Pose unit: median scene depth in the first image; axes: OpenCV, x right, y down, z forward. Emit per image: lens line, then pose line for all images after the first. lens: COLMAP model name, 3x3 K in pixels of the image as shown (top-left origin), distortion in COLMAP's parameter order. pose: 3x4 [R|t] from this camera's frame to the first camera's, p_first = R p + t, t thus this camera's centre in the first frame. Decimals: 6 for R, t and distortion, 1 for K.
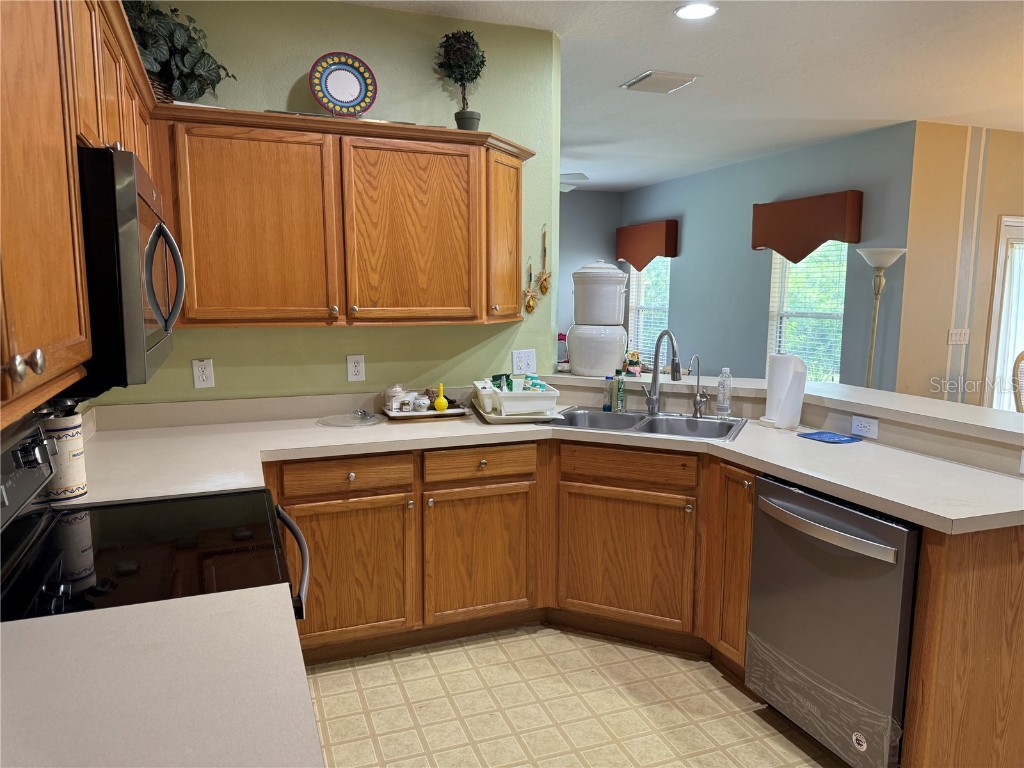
lens RADIAL K [[719.3, 0, 495.3], [0, 719.3, 384.9], [0, 0, 1]] dist [0.106985, -0.129820]
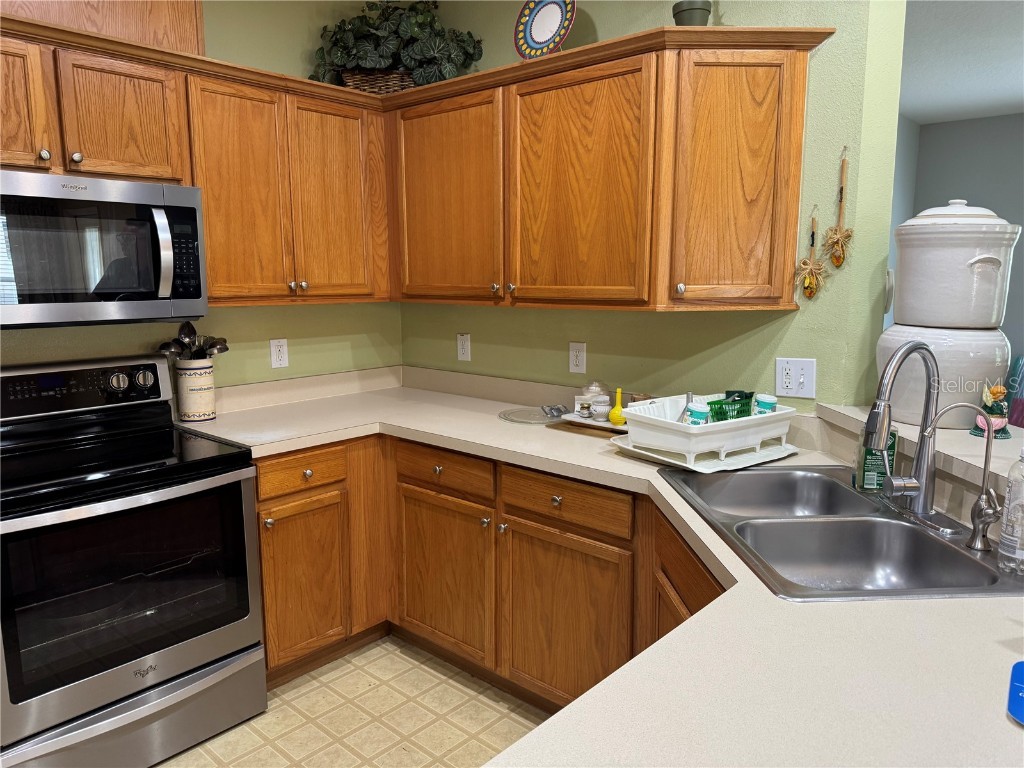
lens RADIAL K [[713.5, 0, 510.3], [0, 713.5, 380.9], [0, 0, 1]] dist [0.100329, -0.128719]
pose [[0.463077, 0.128448, -0.876961, 0.560433], [-0.113617, 0.989883, 0.084992, -0.064565], [0.879006, 0.060280, 0.472986, 0.587545]]
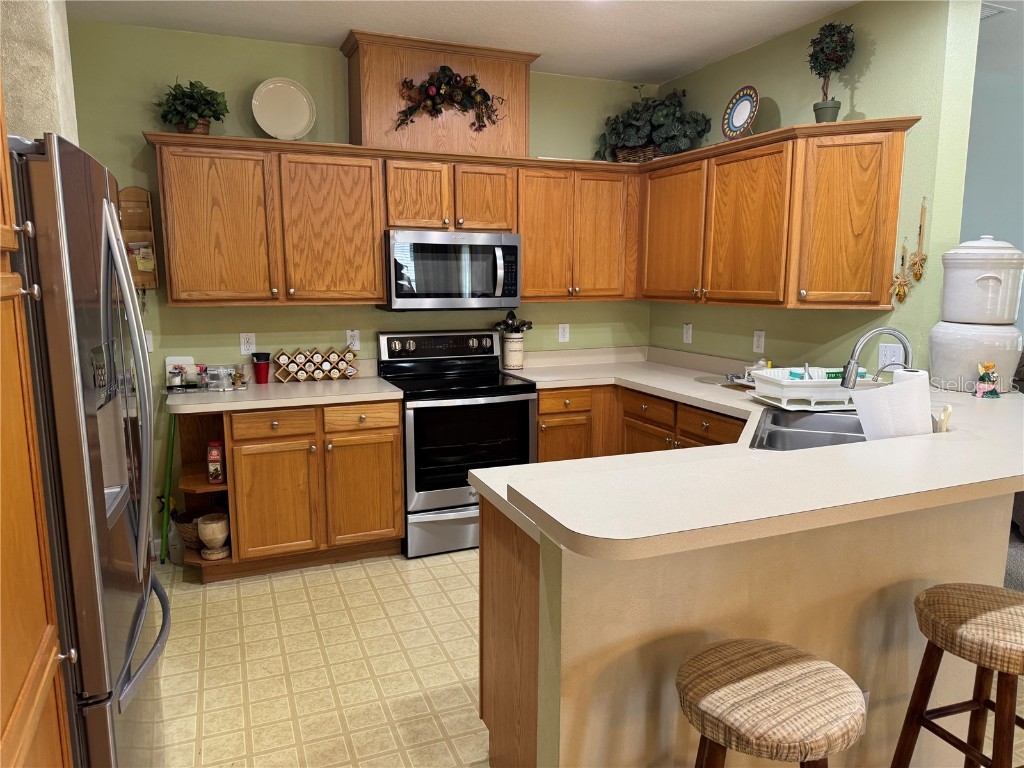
lens RADIAL K [[713.5, 0, 510.3], [0, 713.5, 380.9], [0, 0, 1]] dist [0.100329, -0.128719]
pose [[0.028535, 0.145835, -0.988897, 1.071771], [-0.130351, 0.981395, 0.140967, -0.081655], [0.991057, 0.124881, 0.047014, 0.602294]]
